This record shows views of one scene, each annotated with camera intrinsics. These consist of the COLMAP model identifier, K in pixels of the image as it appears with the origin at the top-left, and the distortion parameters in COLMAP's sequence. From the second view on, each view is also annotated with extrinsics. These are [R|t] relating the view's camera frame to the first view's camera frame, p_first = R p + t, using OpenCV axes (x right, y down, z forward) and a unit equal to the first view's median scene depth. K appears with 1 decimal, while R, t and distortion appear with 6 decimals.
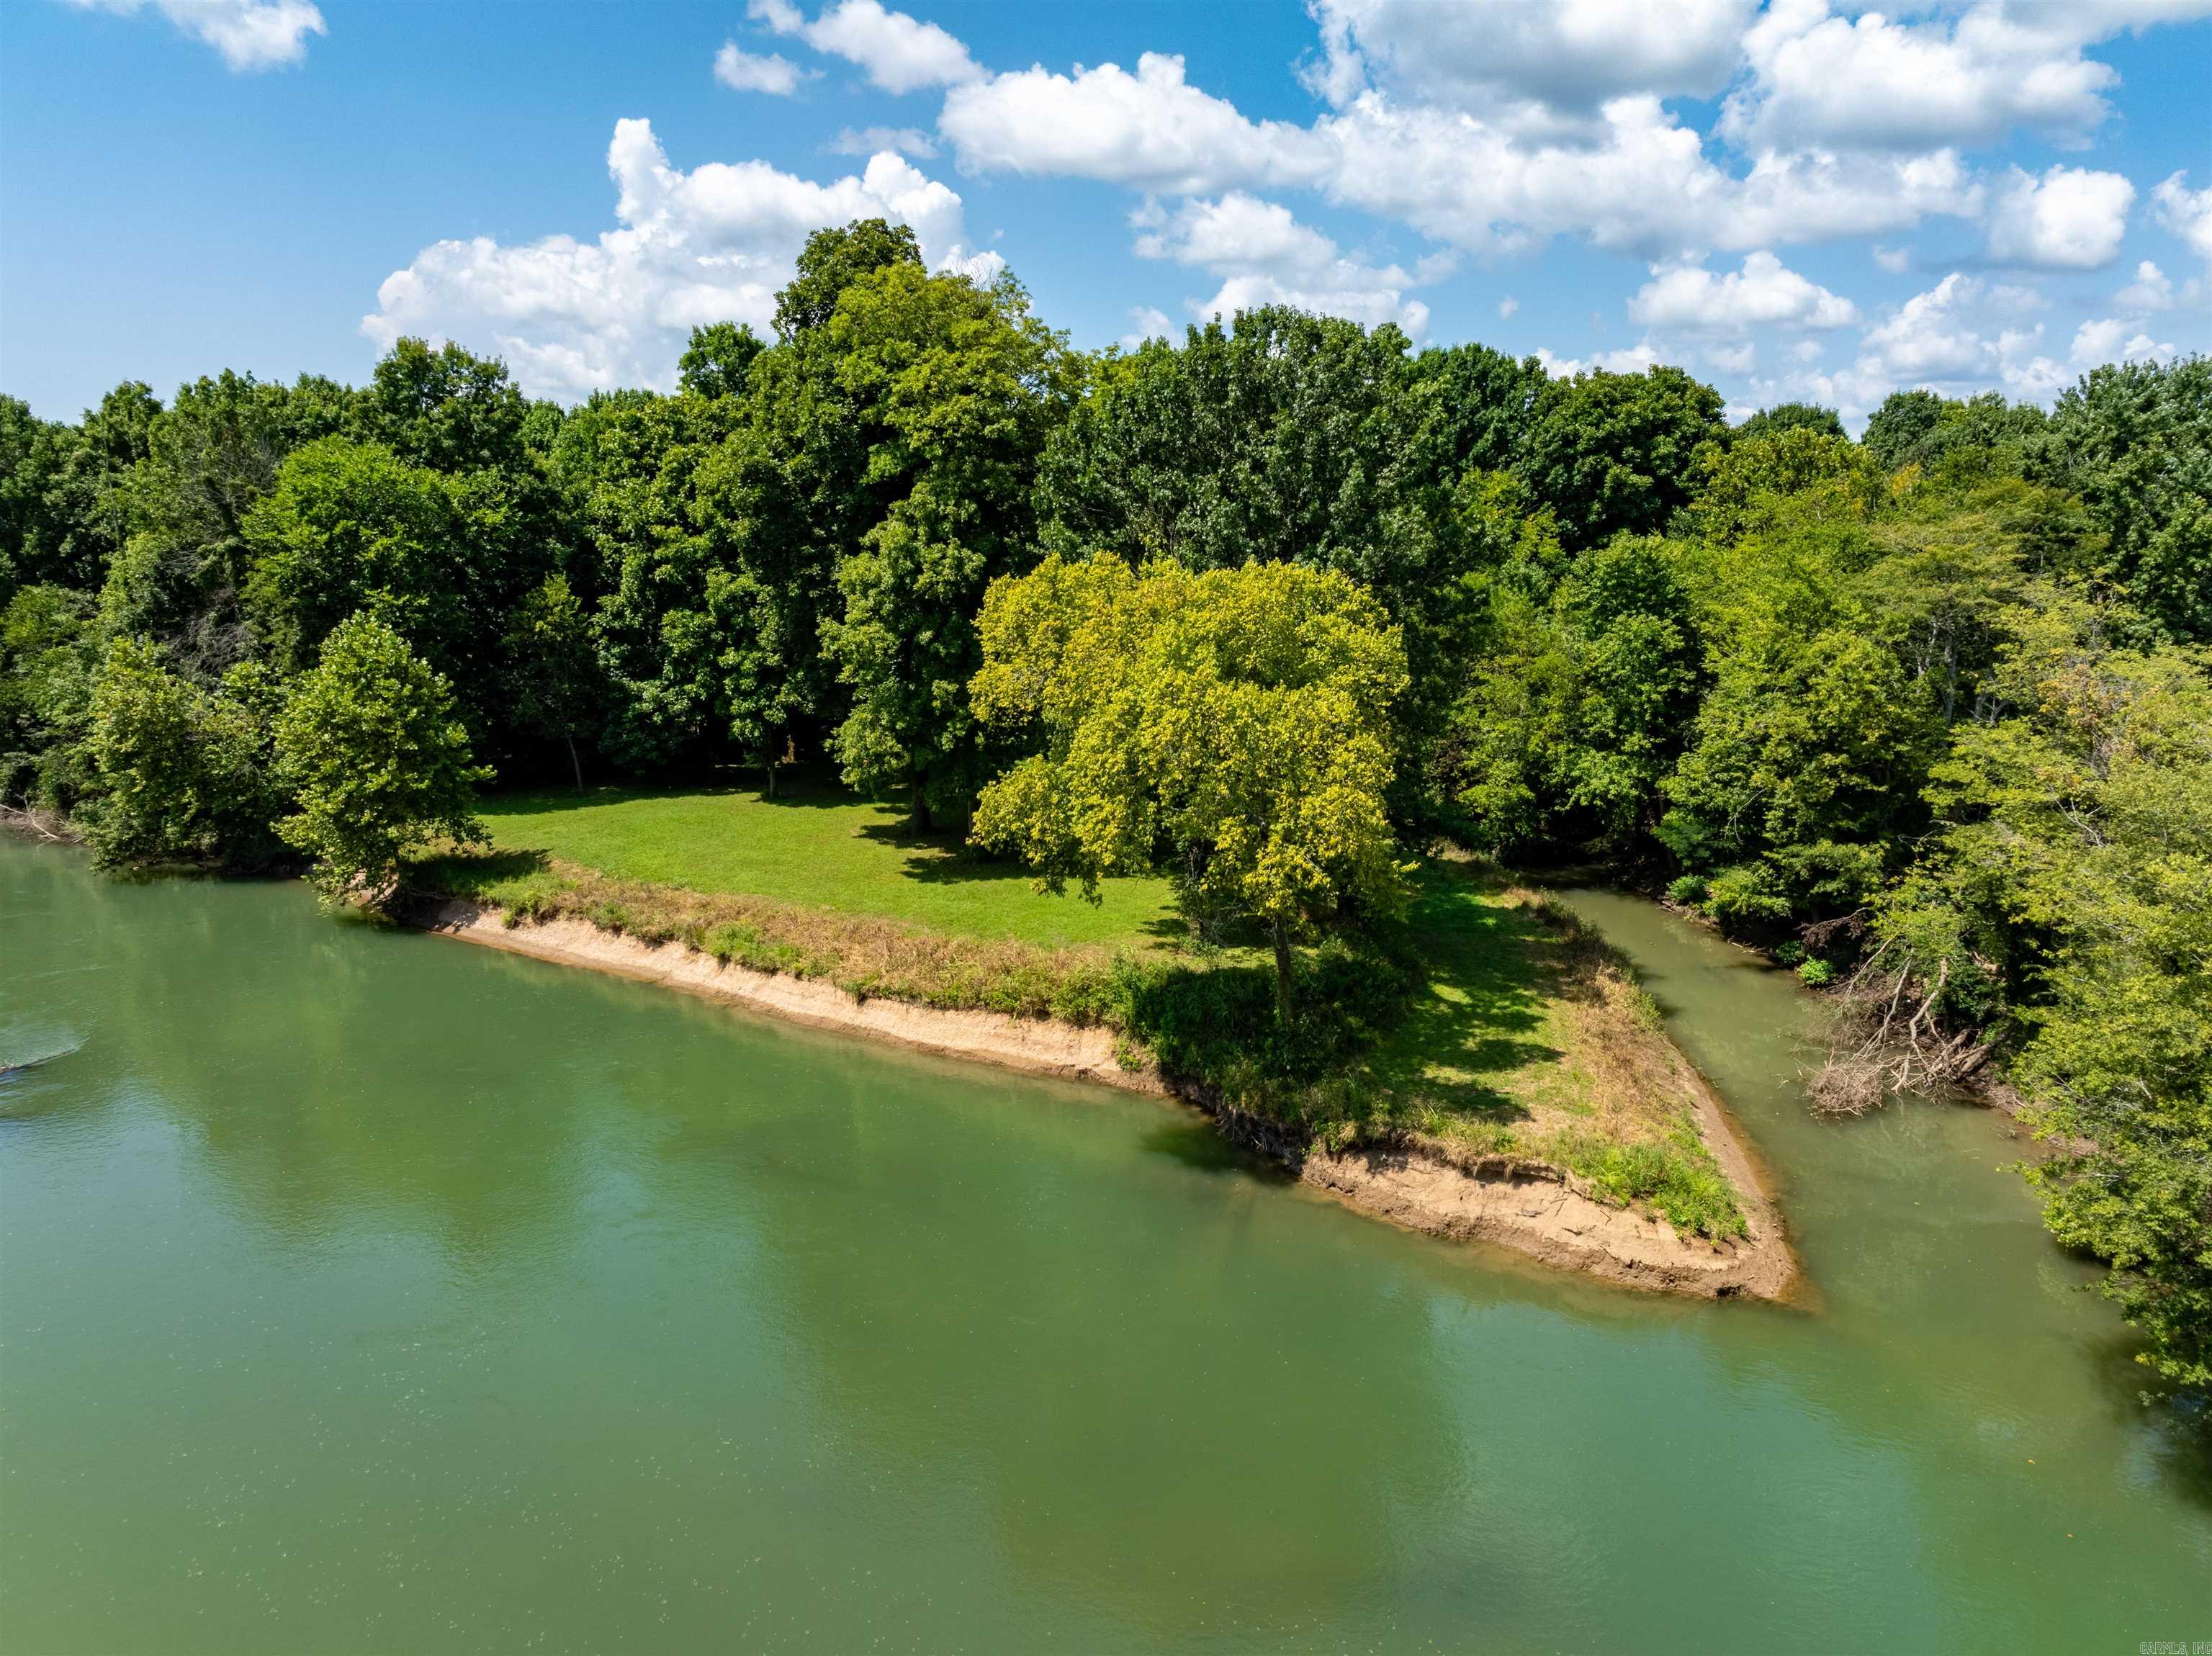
lens RADIAL K [[1564.9, 0, 1121.2], [0, 1564.9, 829.2], [0, 0, 1]] dist [-0.036244, 0.021119]
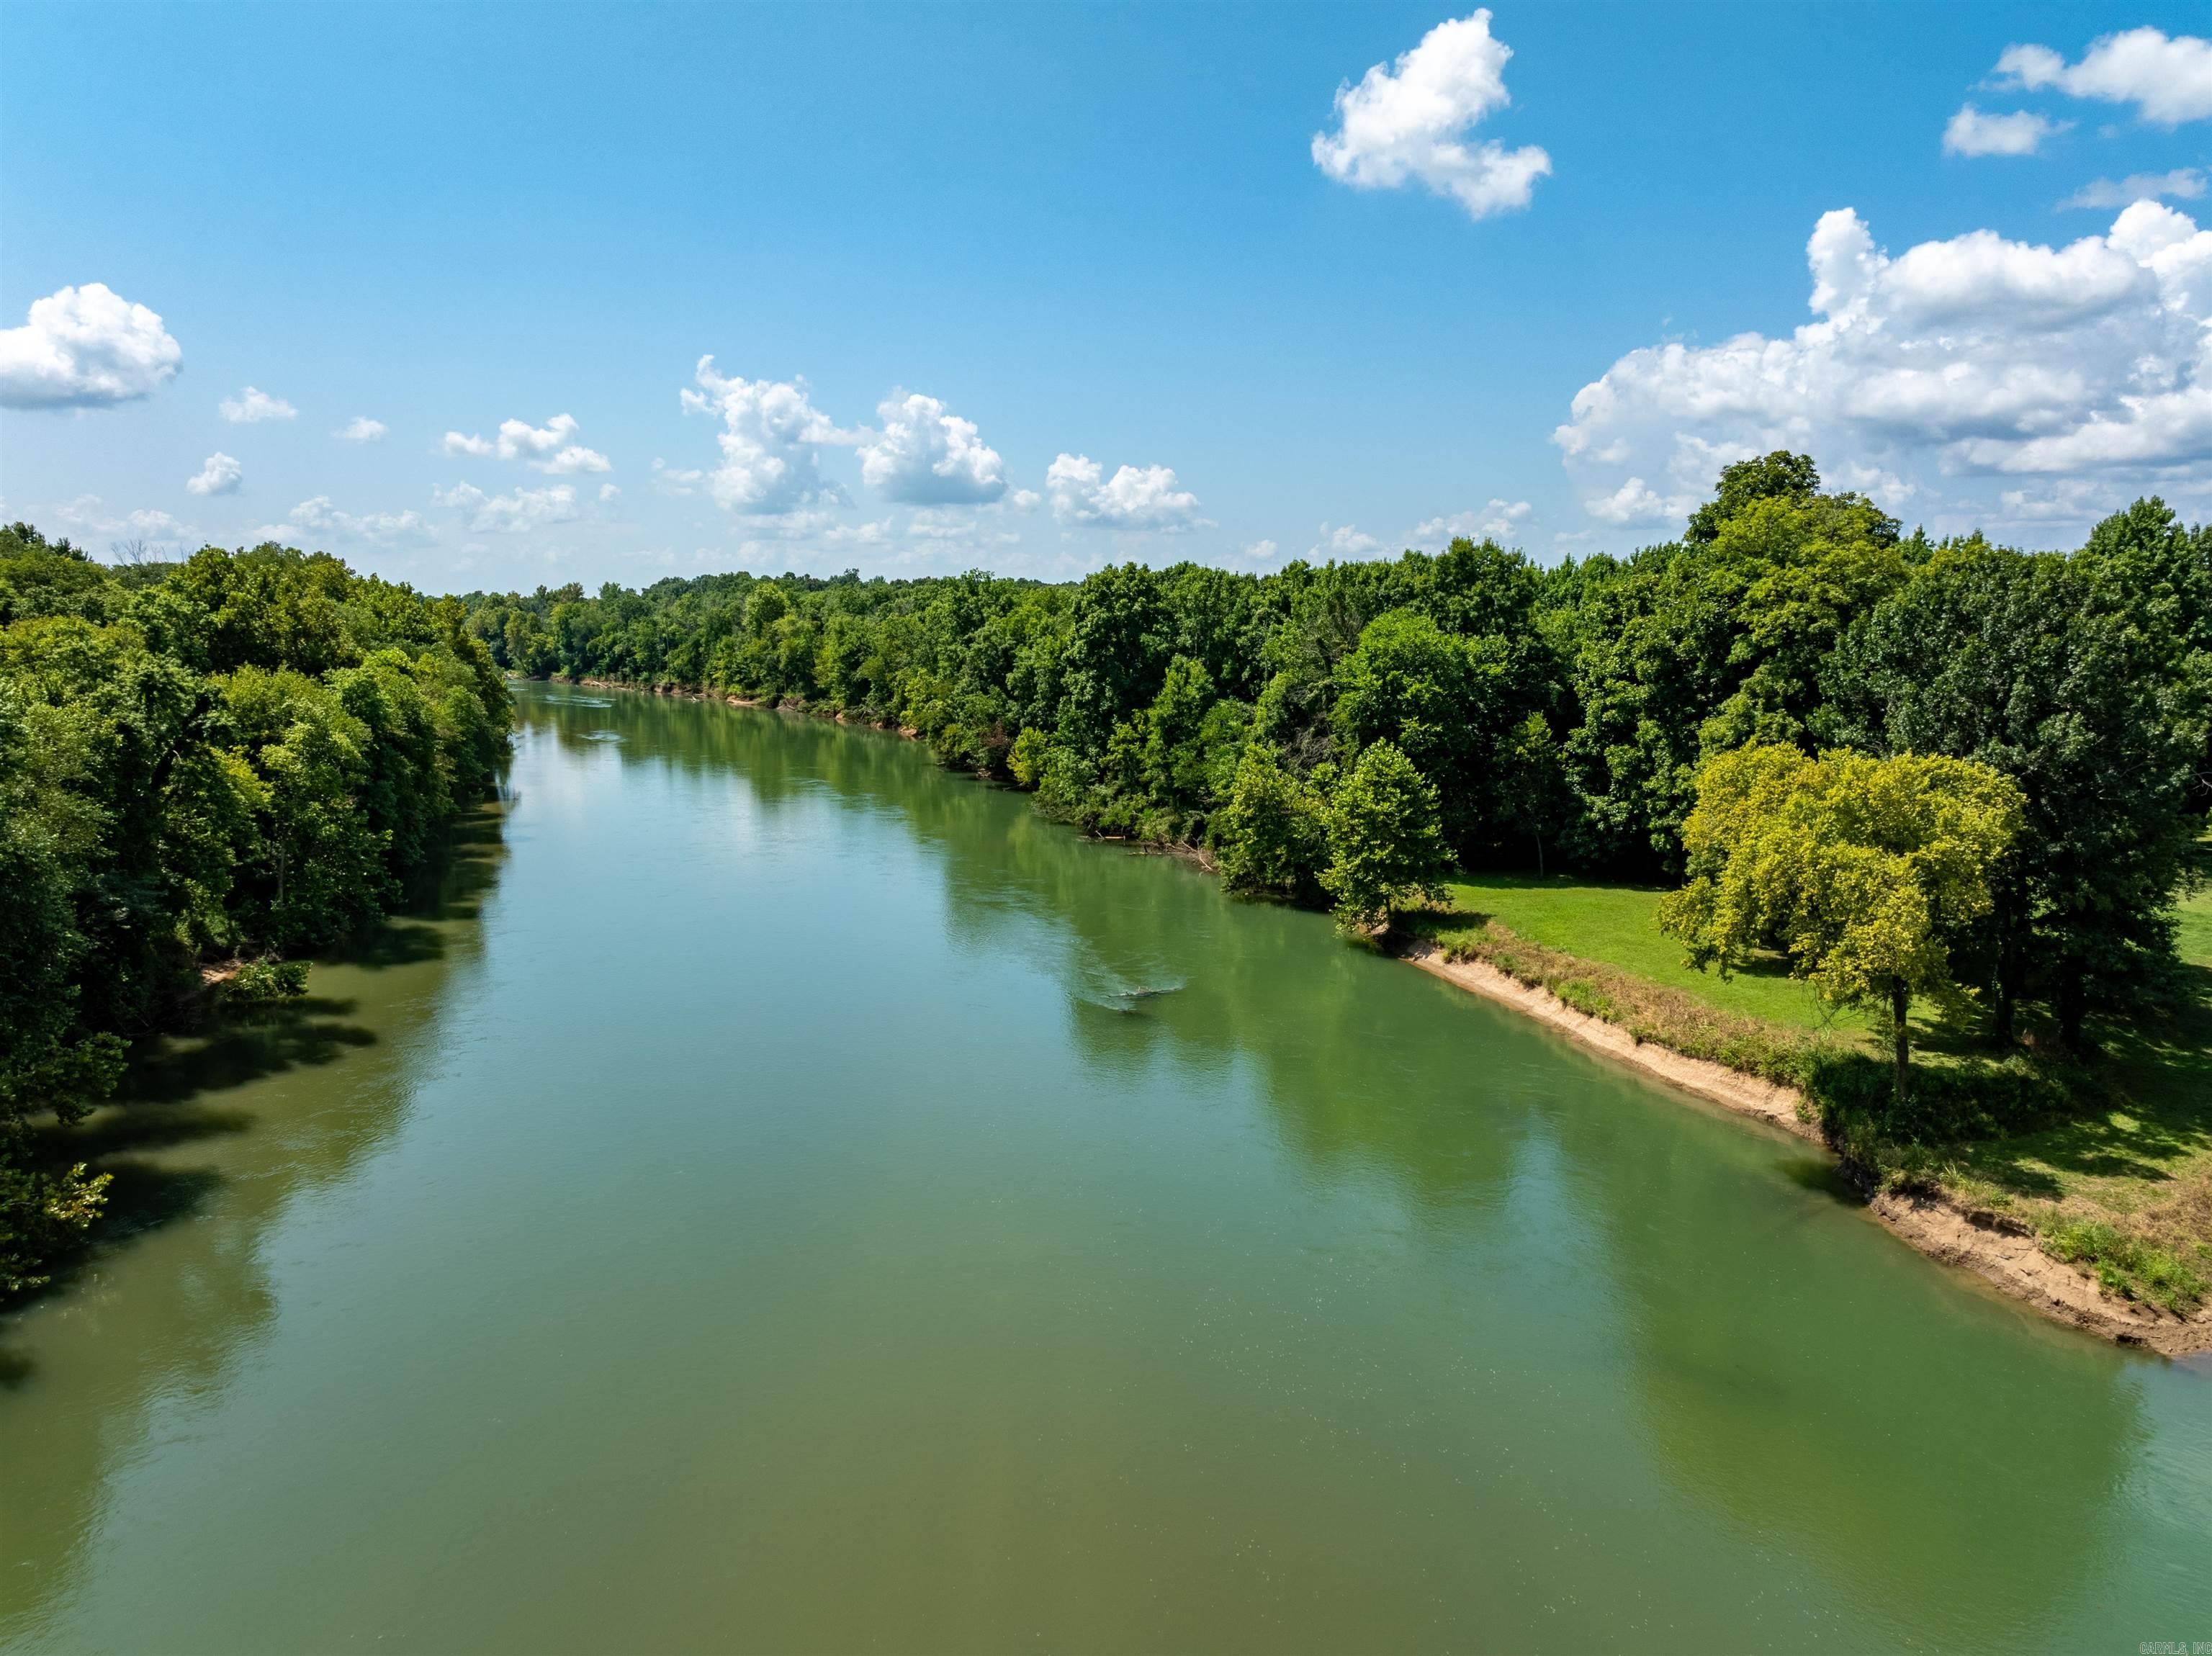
lens RADIAL K [[1564.9, 0, 1111.0], [0, 1564.9, 811.2], [0, 0, 1]] dist [-0.036244, 0.021119]
pose [[0.758291, 0.080556, -0.646920, 0.289022], [-0.125852, 0.991758, -0.024023, -0.001632], [0.639653, 0.099633, 0.762179, -0.304548]]
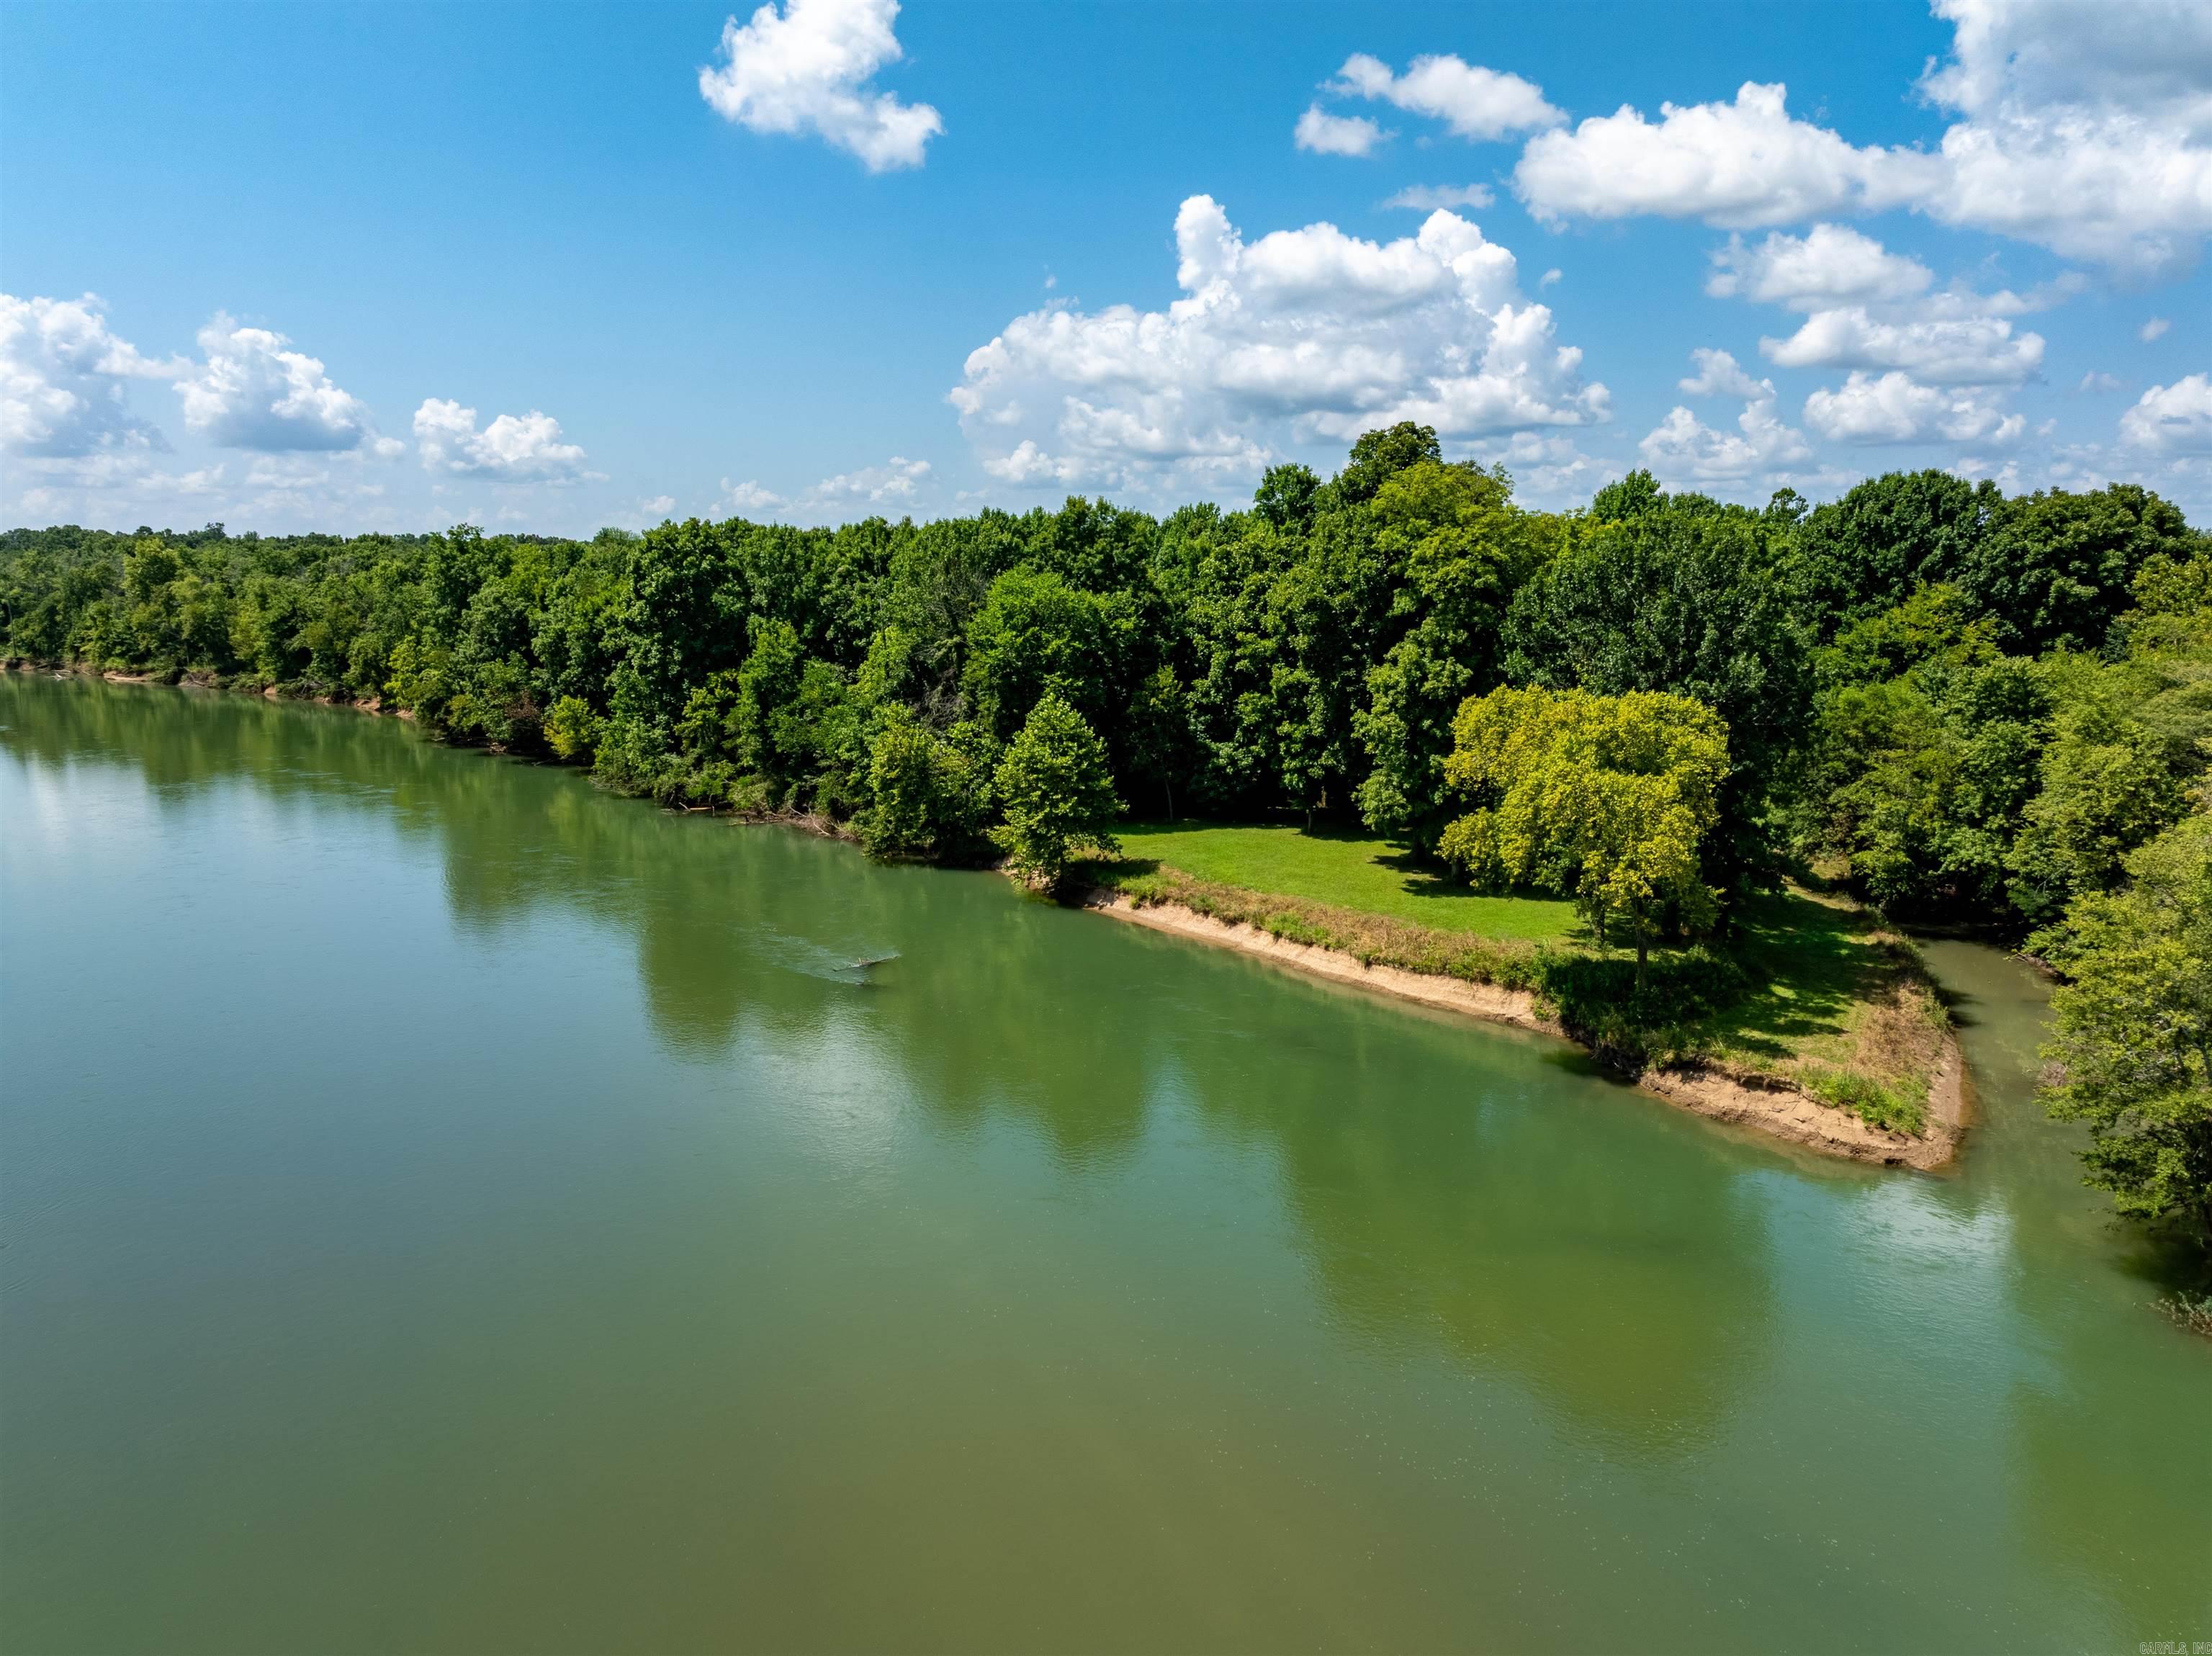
lens RADIAL K [[1564.9, 0, 1117.1], [0, 1564.9, 832.8], [0, 0, 1]] dist [-0.036244, 0.021119]
pose [[0.944886, 0.051693, -0.323293, 0.070759], [-0.061220, 0.997937, -0.019362, 0.020522], [0.321625, 0.038087, 0.946101, -0.417263]]
